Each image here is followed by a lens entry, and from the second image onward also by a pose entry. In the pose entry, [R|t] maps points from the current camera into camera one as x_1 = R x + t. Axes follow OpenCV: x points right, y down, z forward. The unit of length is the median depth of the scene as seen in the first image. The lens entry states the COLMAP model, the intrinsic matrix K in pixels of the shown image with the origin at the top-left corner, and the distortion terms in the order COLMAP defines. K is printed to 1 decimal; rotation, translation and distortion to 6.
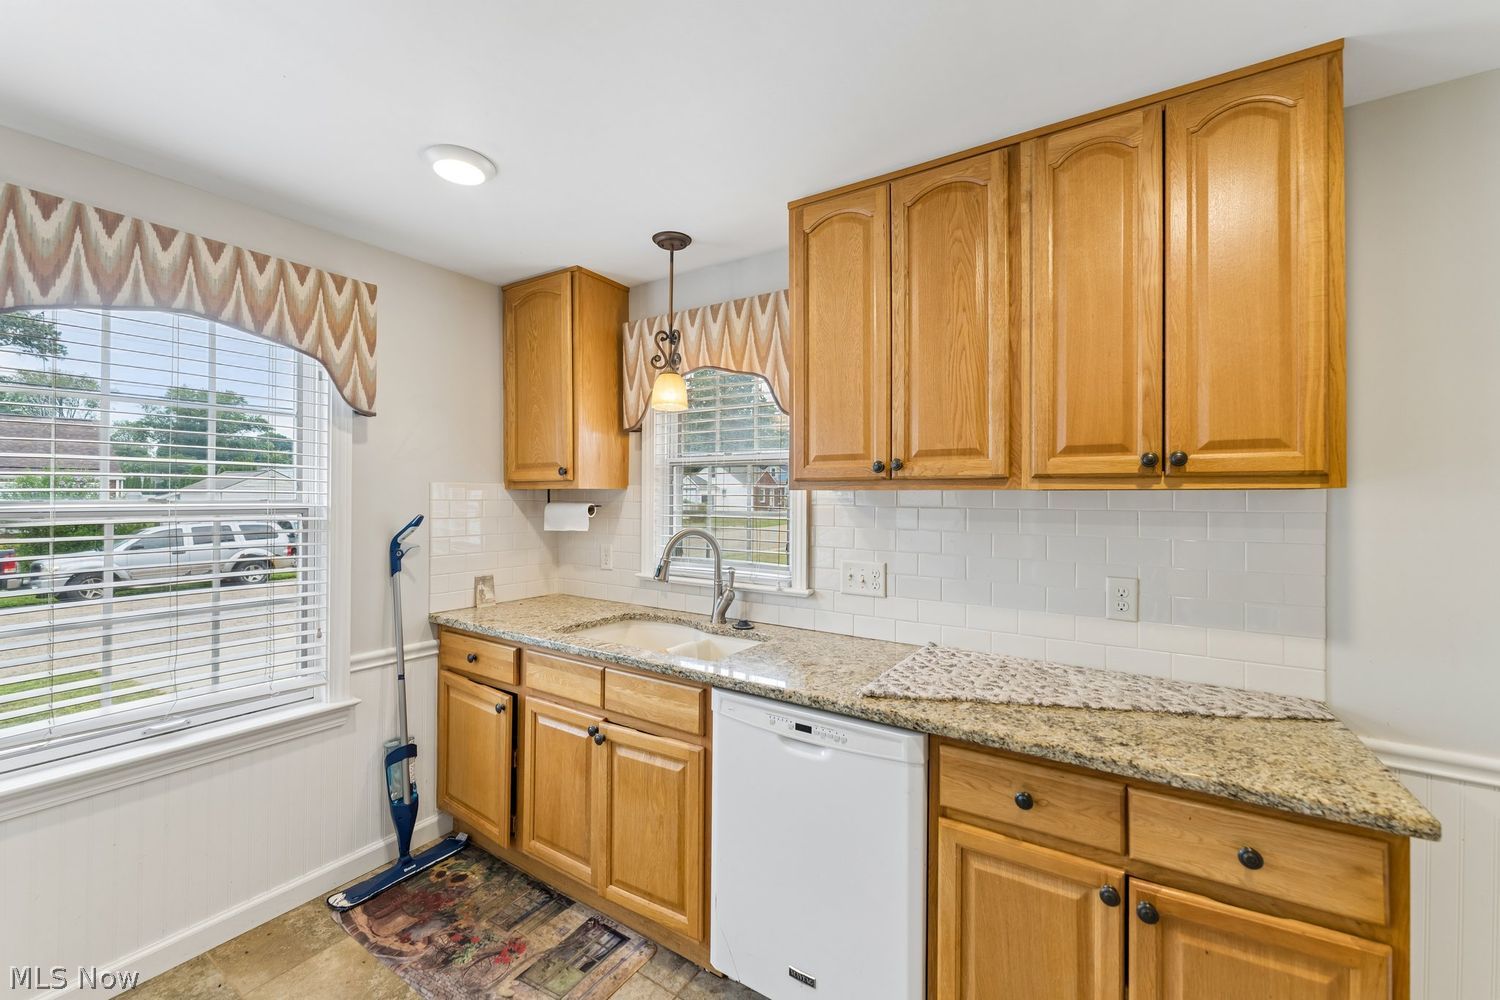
lens RADIAL K [[604.0, 0, 754.3], [0, 604.0, 489.5], [0, 0, 1]] dist [0.000000, -0.000036]
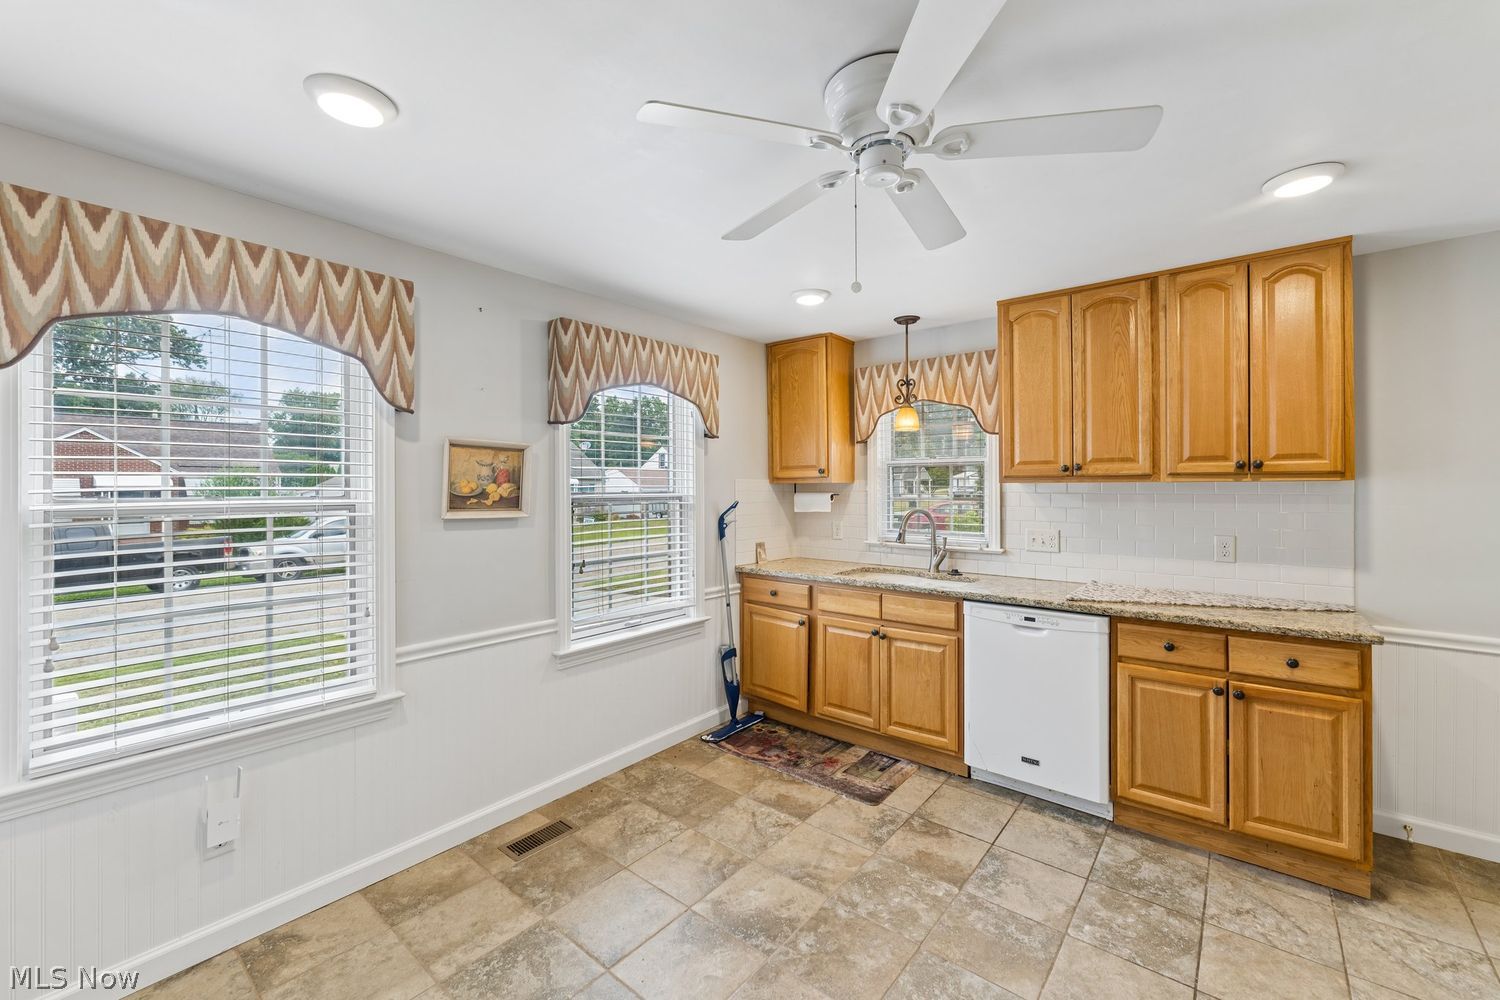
lens RADIAL K [[619.0, 0, 757.4], [0, 619.0, 483.1], [0, 0, 1]] dist [0.001442, 0.000058]
pose [[0.994633, -0.007638, -0.103184, -0.431891], [0.007926, 0.999966, 0.002387, -0.008186], [0.103162, -0.003192, 0.994659, -0.724537]]
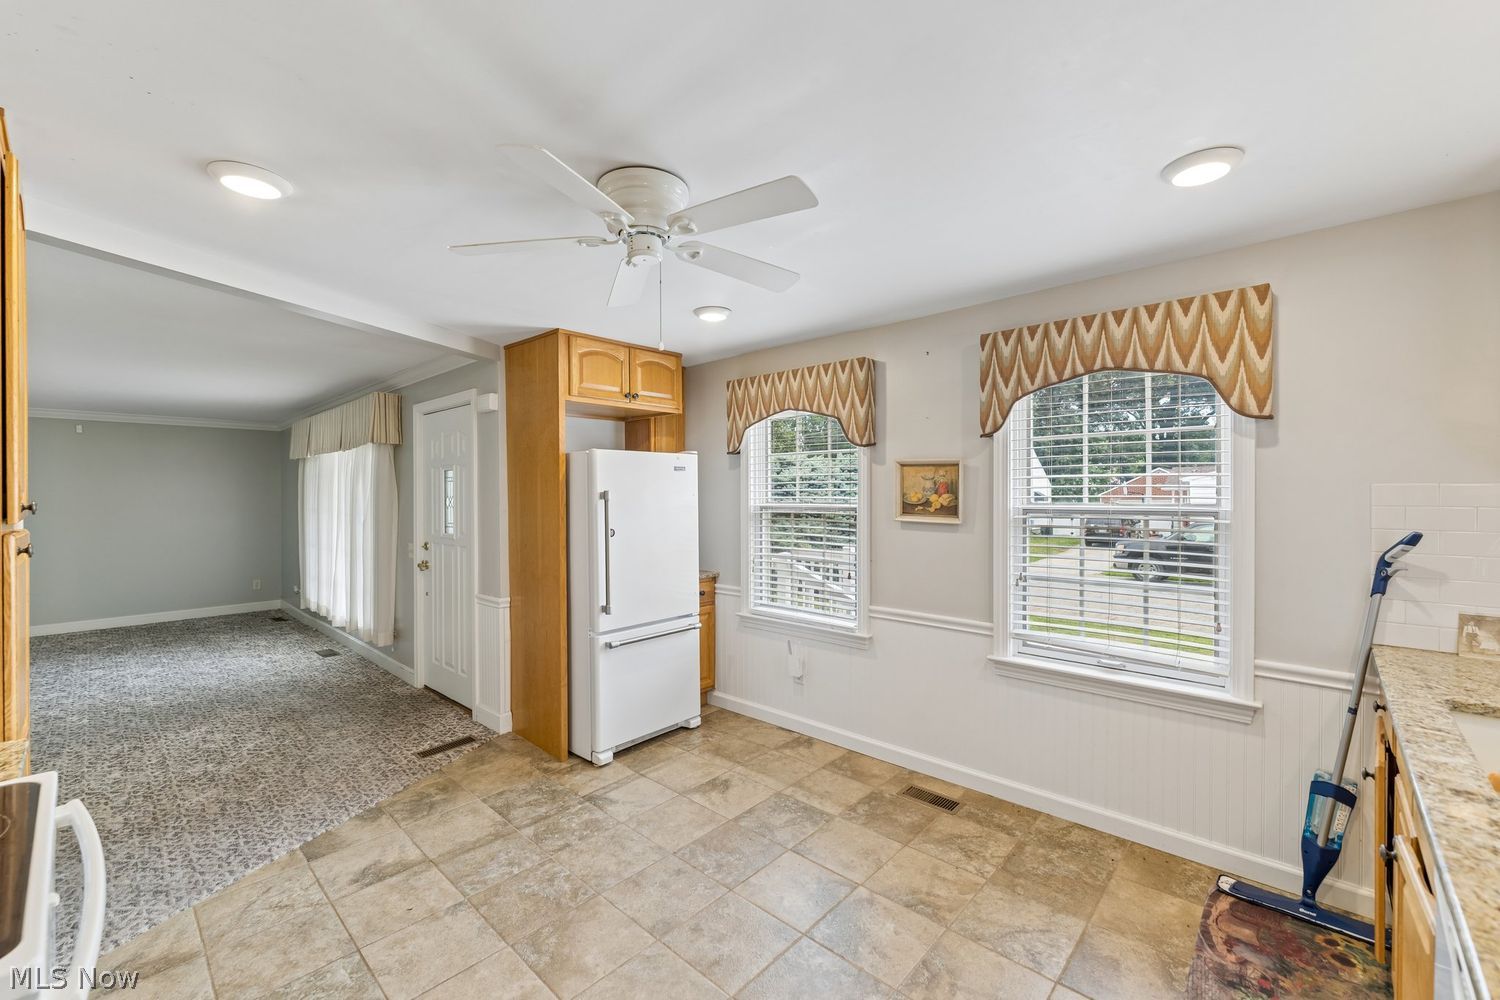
lens RADIAL K [[609.4, 0, 750.0], [0, 609.4, 500.0], [0, 0, 1]] dist [-0.000126, -0.000081]
pose [[-0.173830, 0.001844, -0.984774, 0.578323], [0.007822, 0.999969, 0.000492, 0.002769], [0.984745, -0.007618, -0.173839, 0.417800]]
